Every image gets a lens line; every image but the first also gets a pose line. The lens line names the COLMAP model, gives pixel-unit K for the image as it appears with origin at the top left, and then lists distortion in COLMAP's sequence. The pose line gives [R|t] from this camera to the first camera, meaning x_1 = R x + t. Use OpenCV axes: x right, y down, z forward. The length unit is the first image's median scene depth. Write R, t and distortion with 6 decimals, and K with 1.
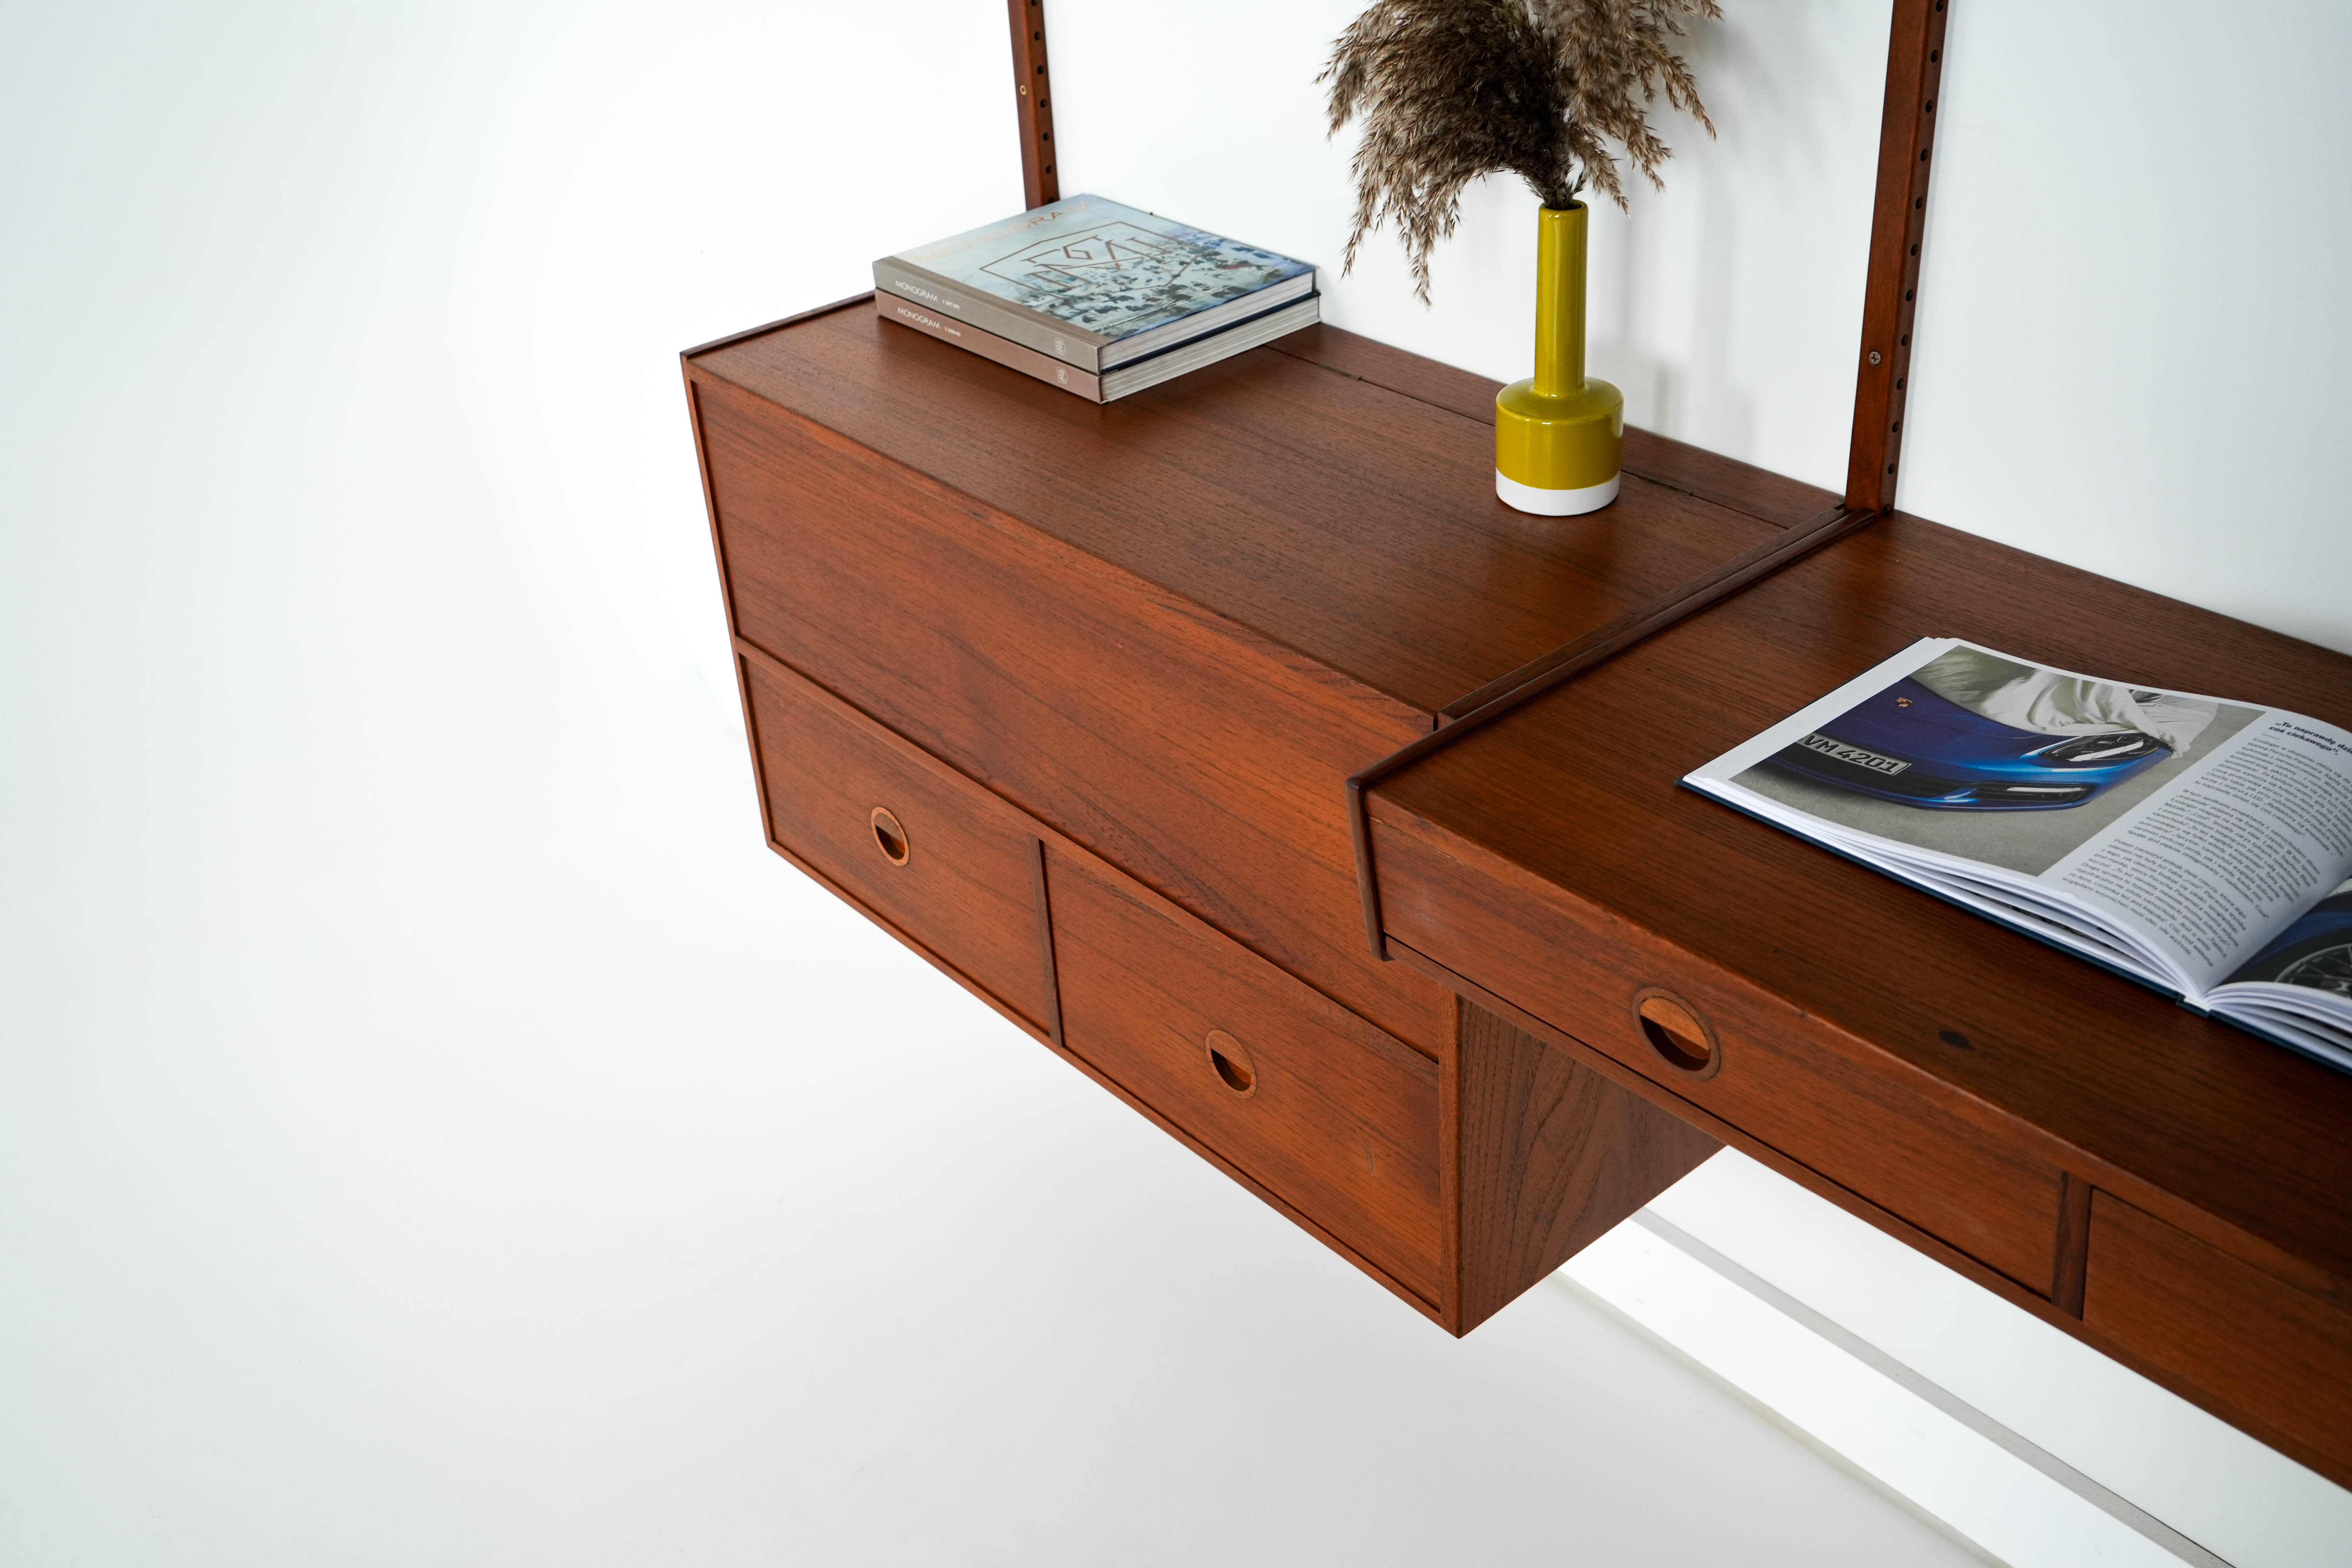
lens RADIAL K [[2400.0, 0, 1182.5], [0, 2400.0, 800.3], [0, 0, 1]] dist [0.003513, 0.000000]
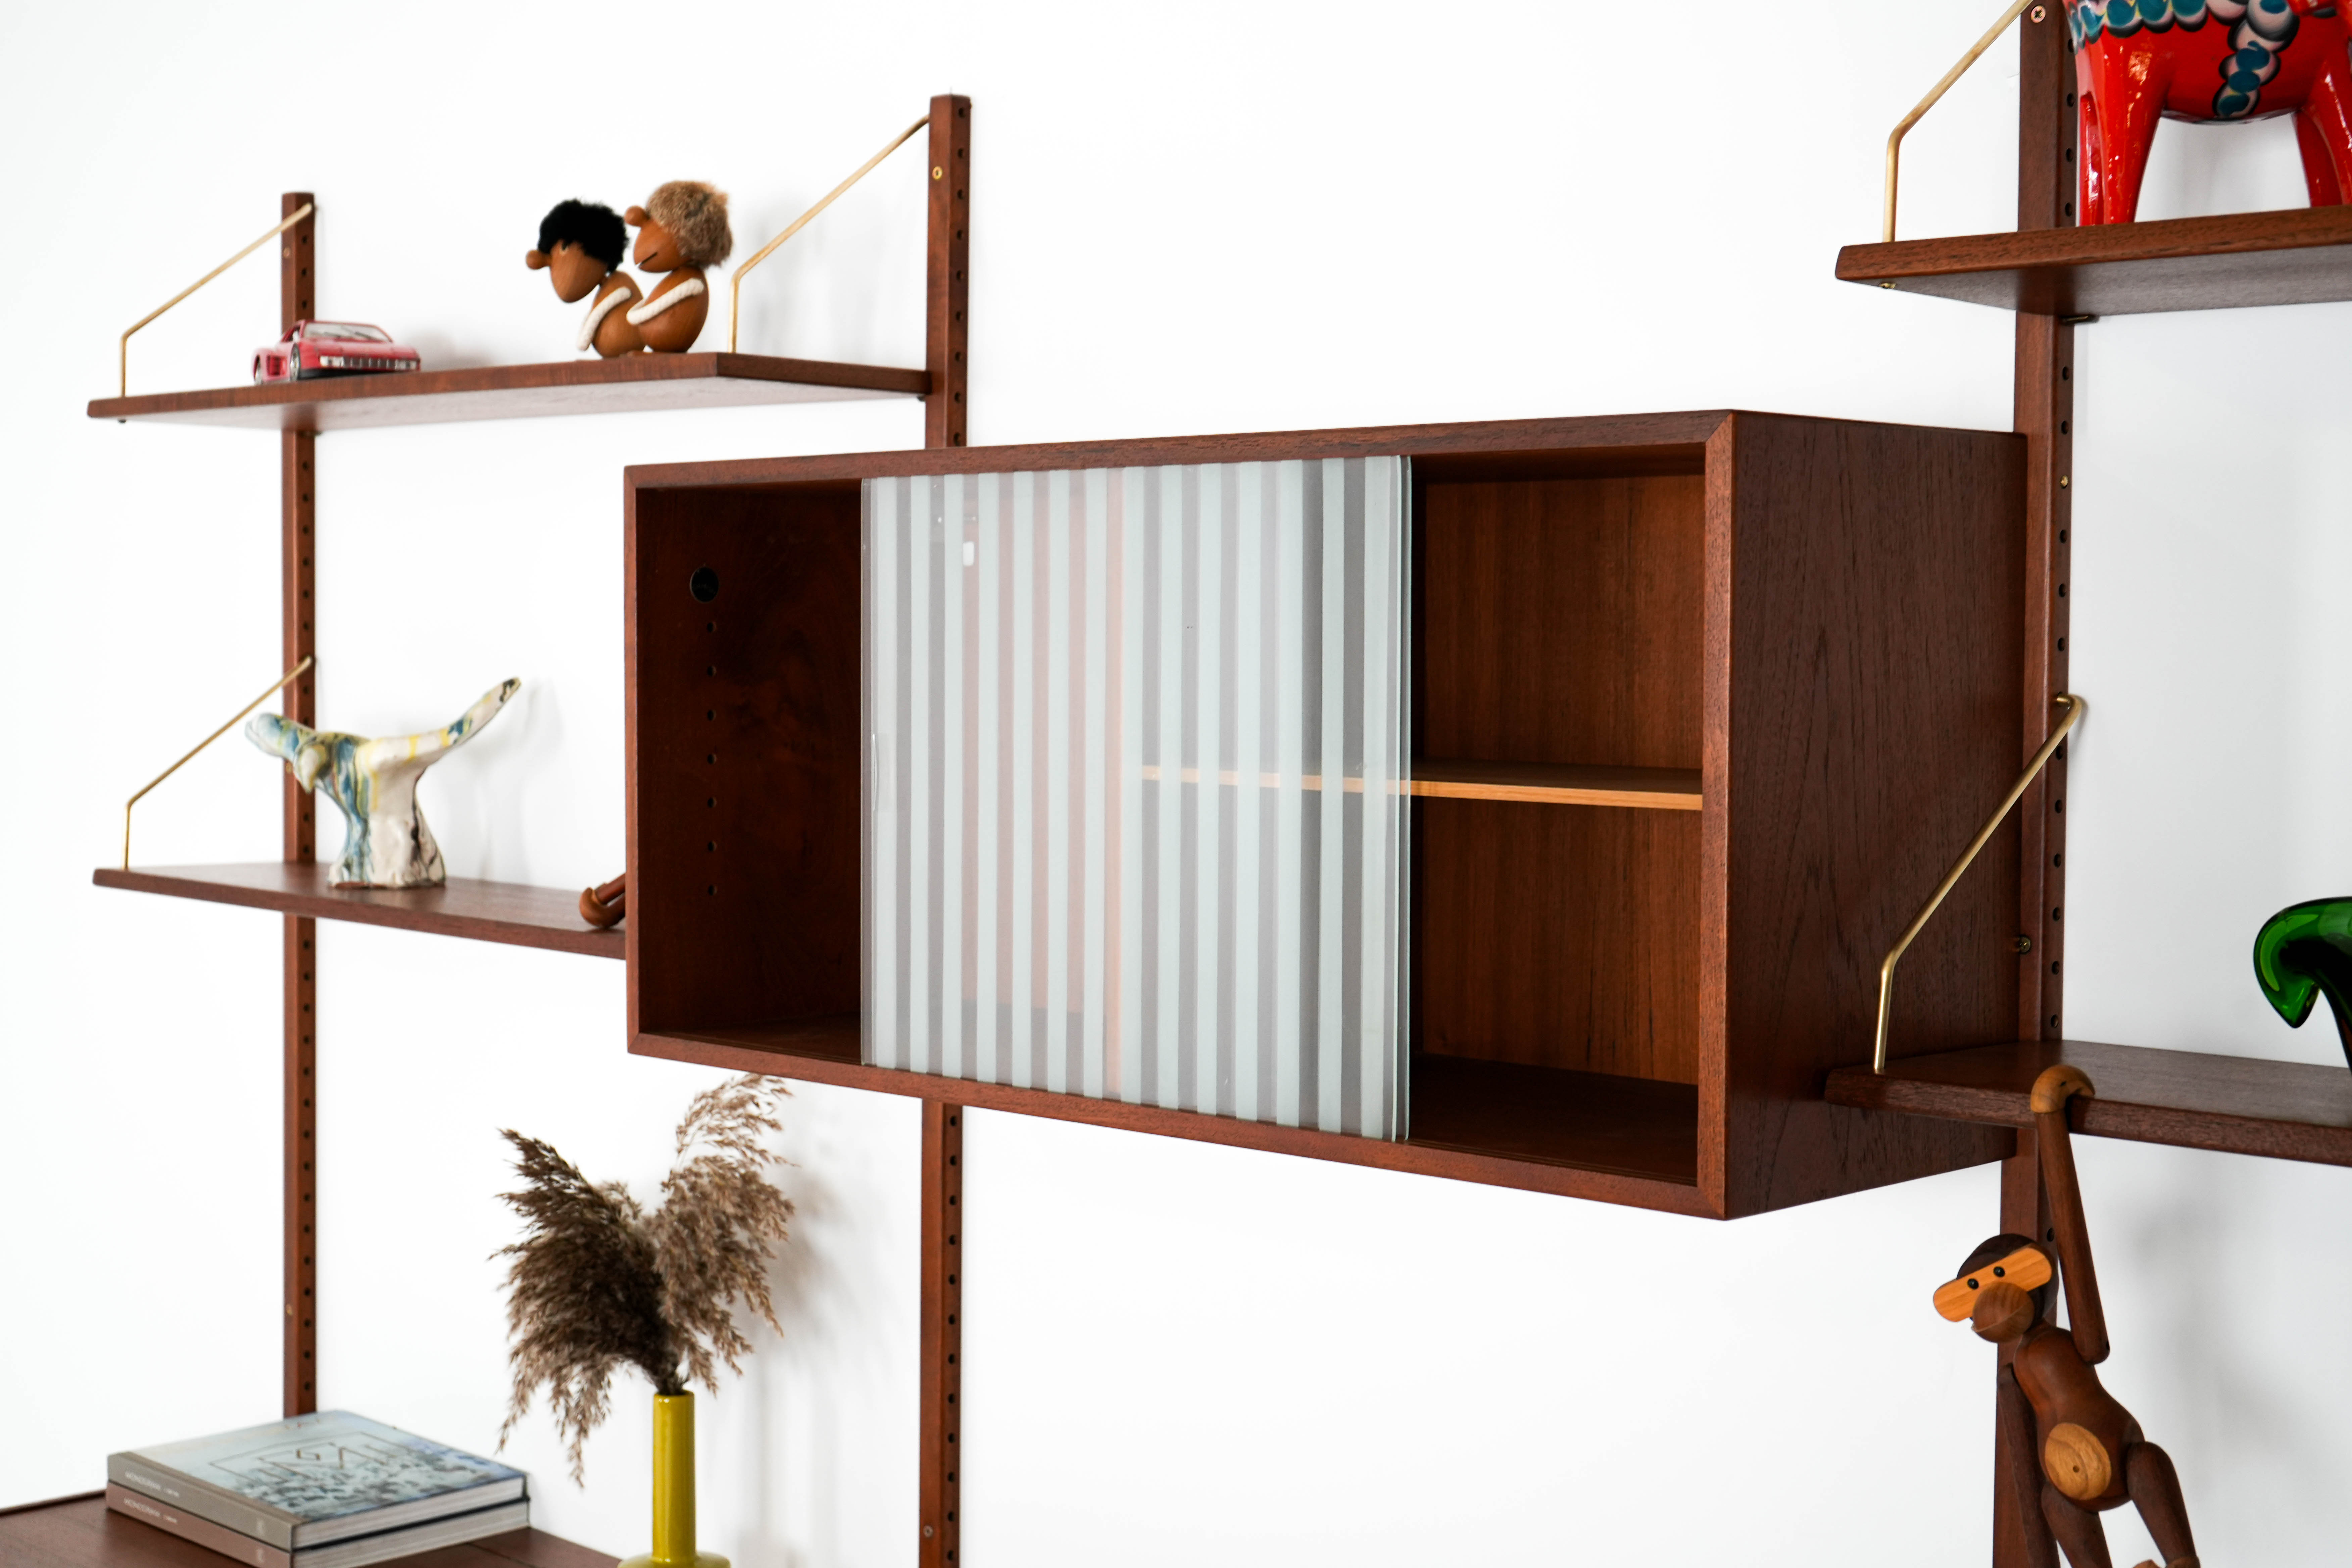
lens RADIAL K [[3345.3, 0, 1167.8], [0, 3345.3, 795.3], [0, 0, 1]] dist [0.002155, 0.000000]
pose [[0.993756, 0.065630, 0.090234, 0.215309], [-0.015592, 0.882460, -0.470130, 0.239875], [-0.110482, 0.465787, 0.877973, -0.552160]]
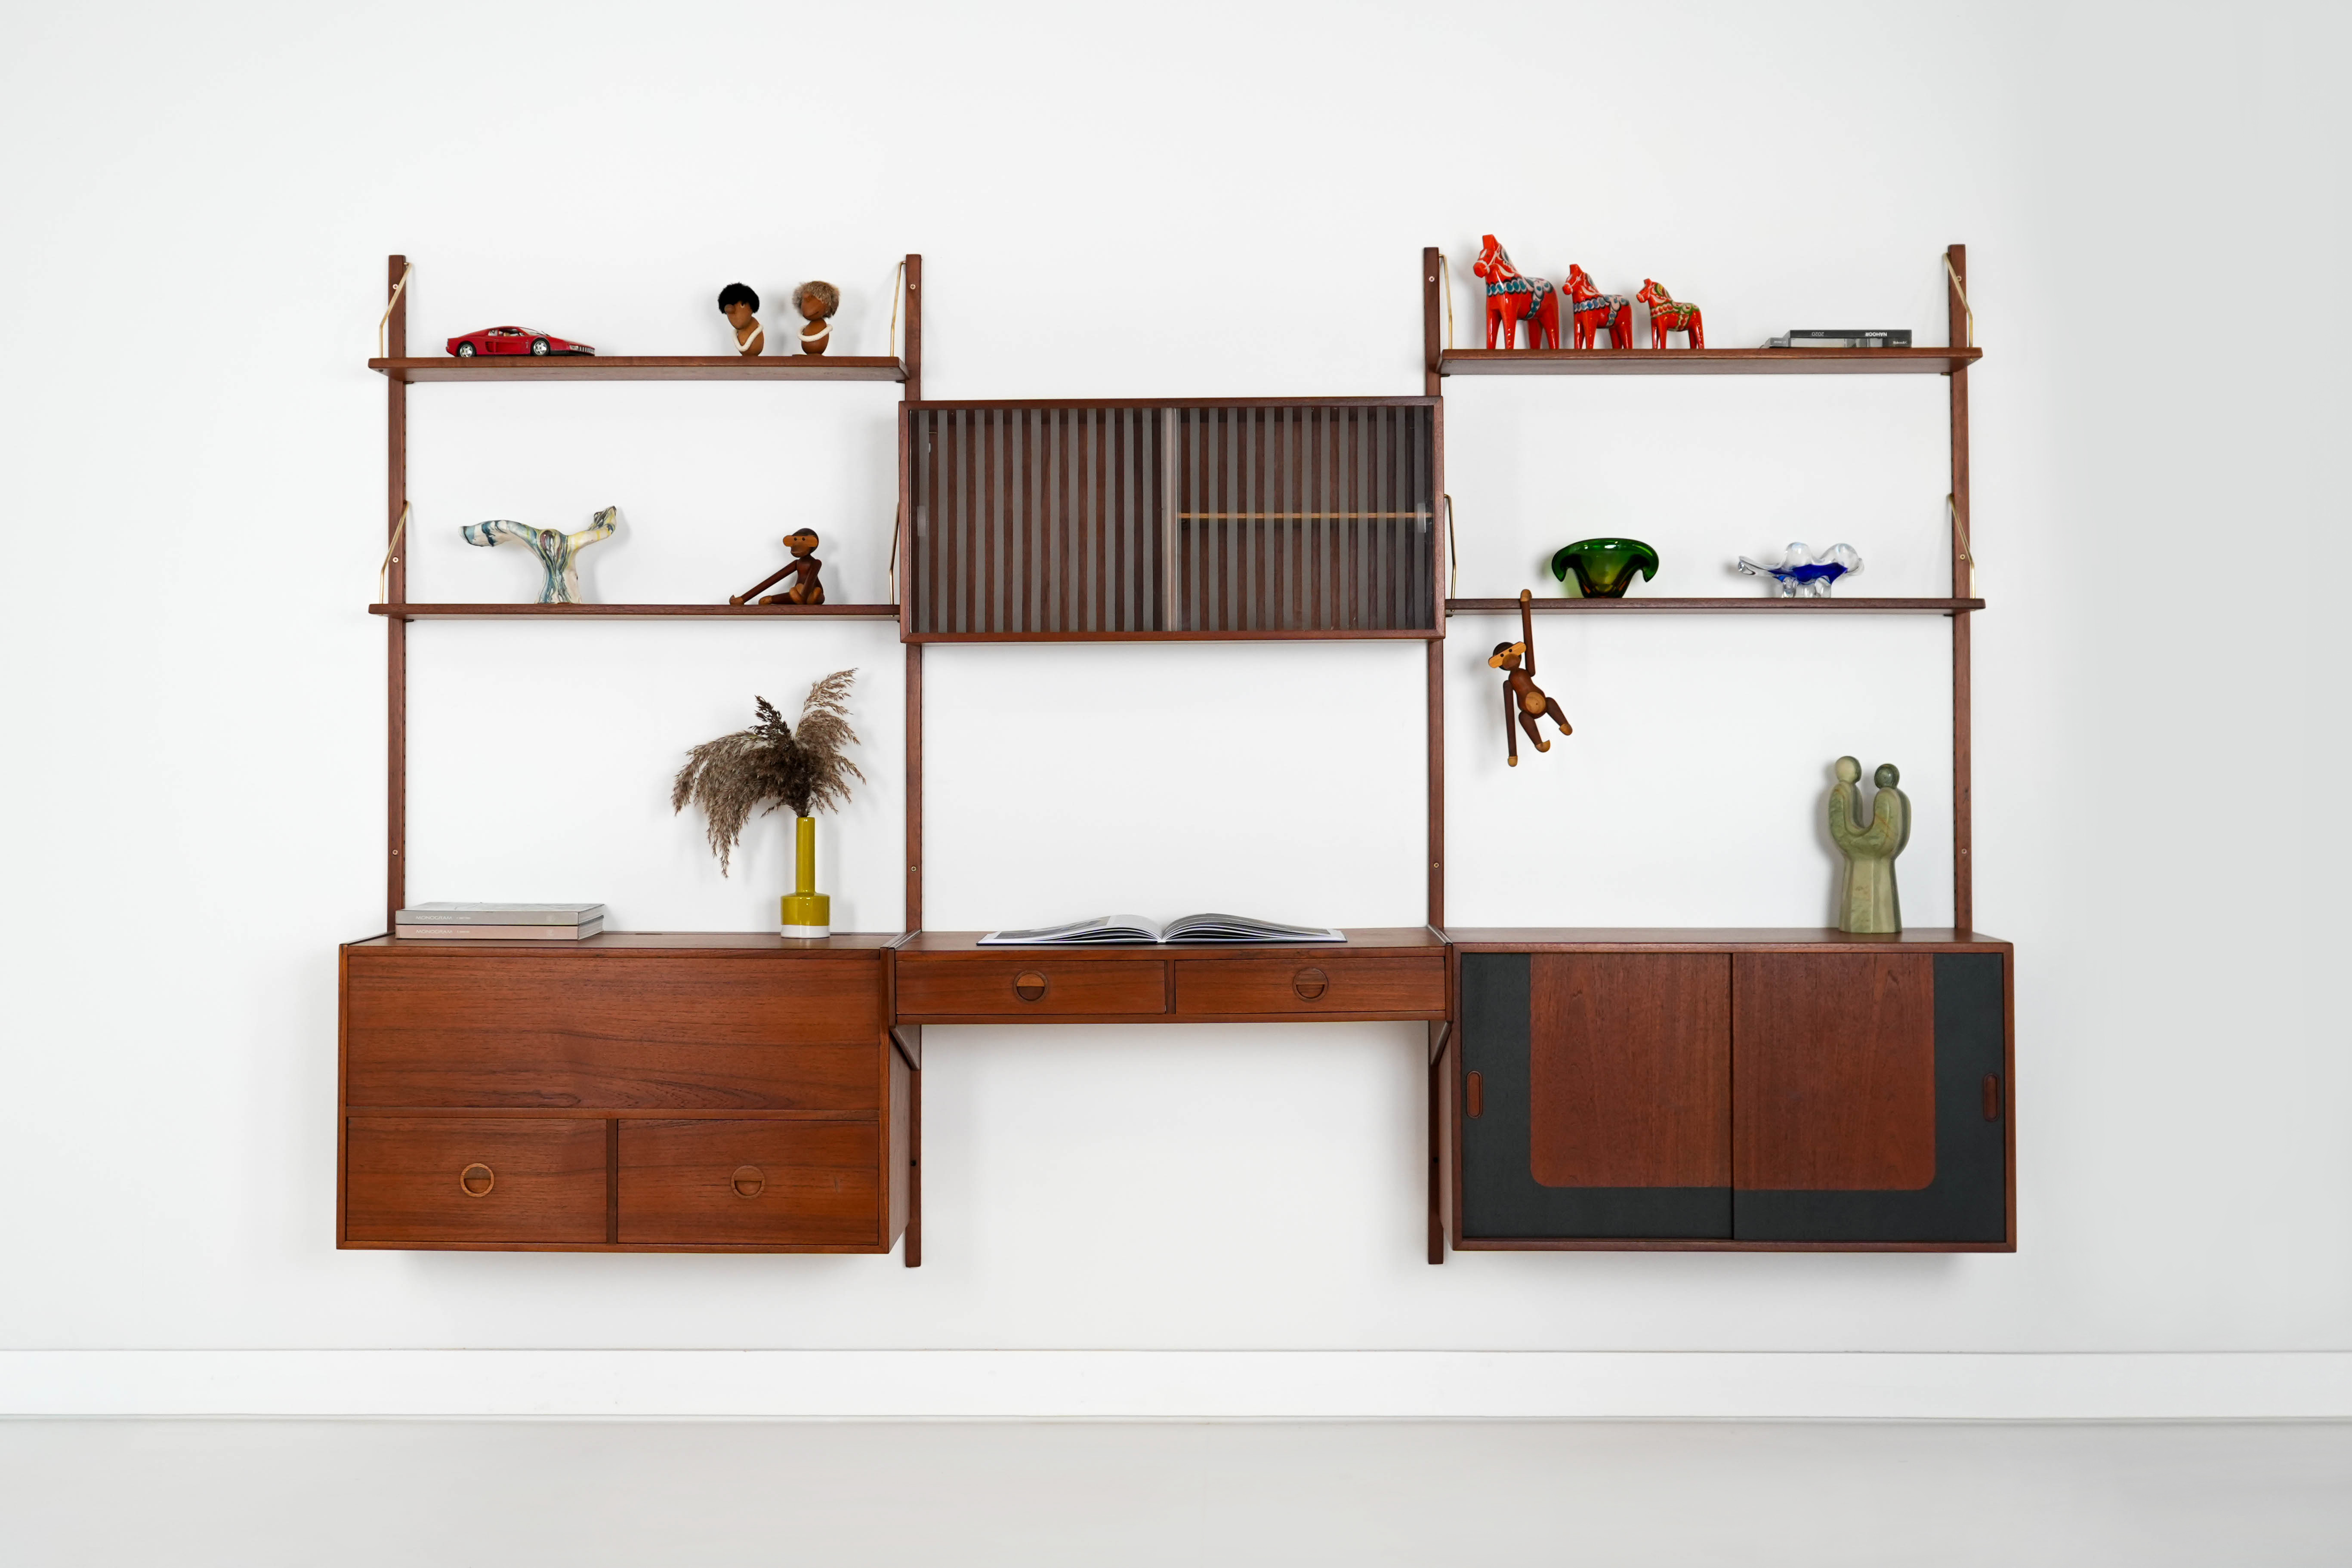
lens RADIAL K [[3666.3, 0, 1168.3], [0, 3666.3, 759.8], [0, 0, 1]] dist [-0.032242, 0.000000]
pose [[0.672407, 0.049534, 0.738523, -2.354259], [0.346327, 0.860749, -0.373054, 1.233489], [-0.654161, 0.506615, 0.561618, -1.428457]]
